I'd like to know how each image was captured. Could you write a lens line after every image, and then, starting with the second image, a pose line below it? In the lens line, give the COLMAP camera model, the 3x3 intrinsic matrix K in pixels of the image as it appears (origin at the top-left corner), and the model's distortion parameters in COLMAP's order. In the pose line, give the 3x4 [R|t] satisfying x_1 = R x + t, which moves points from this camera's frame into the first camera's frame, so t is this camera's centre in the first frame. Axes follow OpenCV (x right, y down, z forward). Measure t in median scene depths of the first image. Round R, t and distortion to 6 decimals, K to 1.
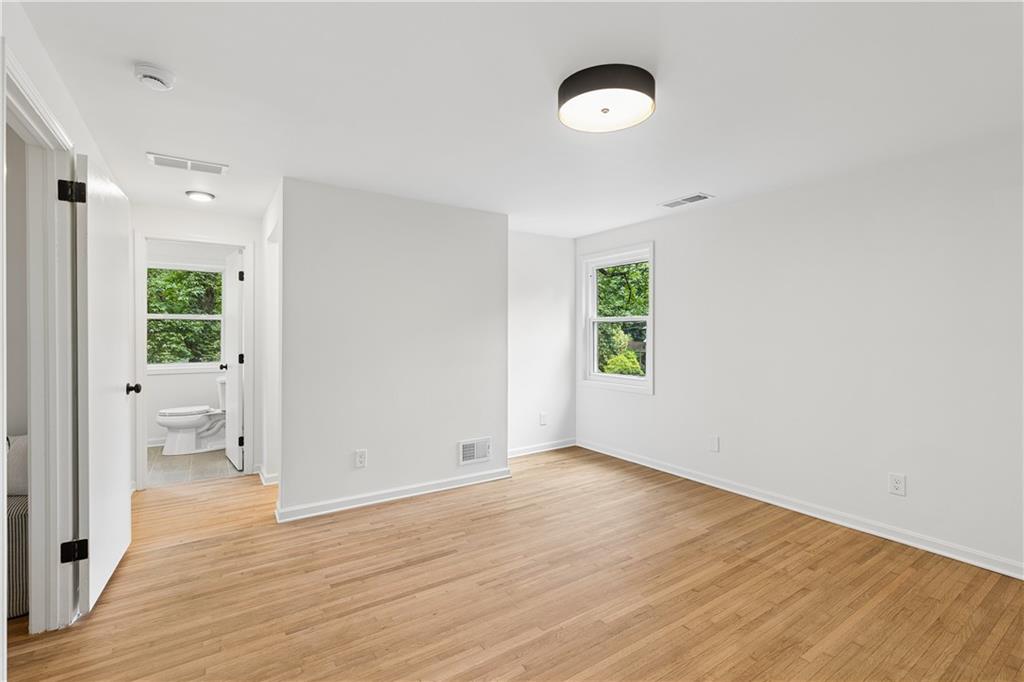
lens RADIAL K [[464.4, 0, 511.4], [0, 464.4, 335.2], [0, 0, 1]] dist [-0.008468, 0.003550]
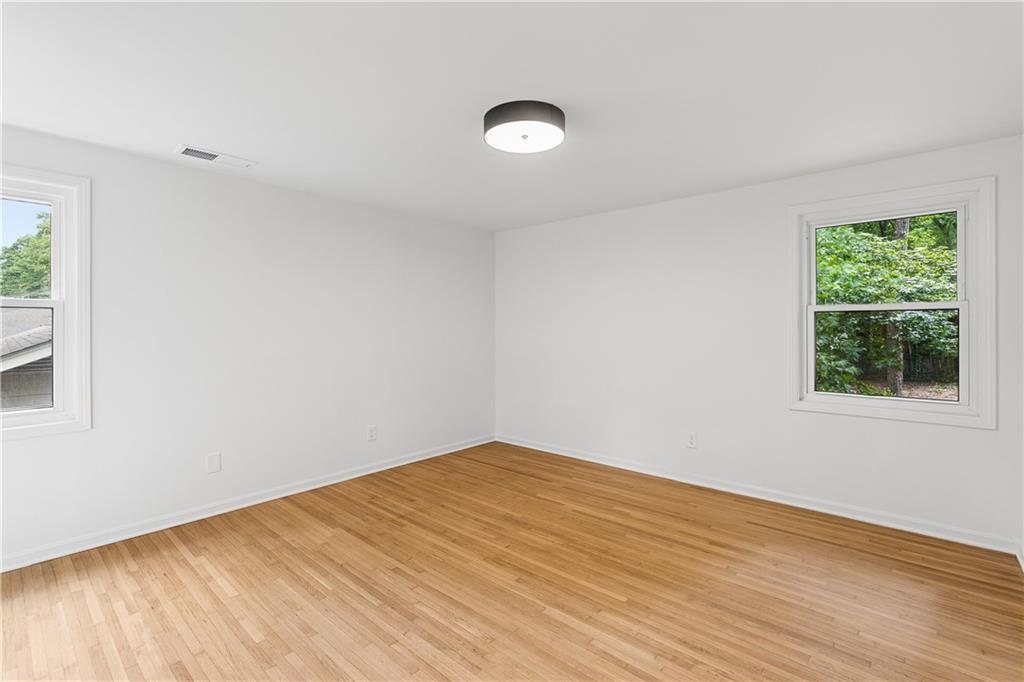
lens RADIAL K [[464.4, 0, 513.6], [0, 464.4, 334.6], [0, 0, 1]] dist [-0.008468, 0.003550]
pose [[-0.254860, -0.016764, 0.966833, -0.654984], [0.011015, 0.999734, 0.020238, -0.003167], [-0.966915, 0.015808, -0.254608, 0.948752]]
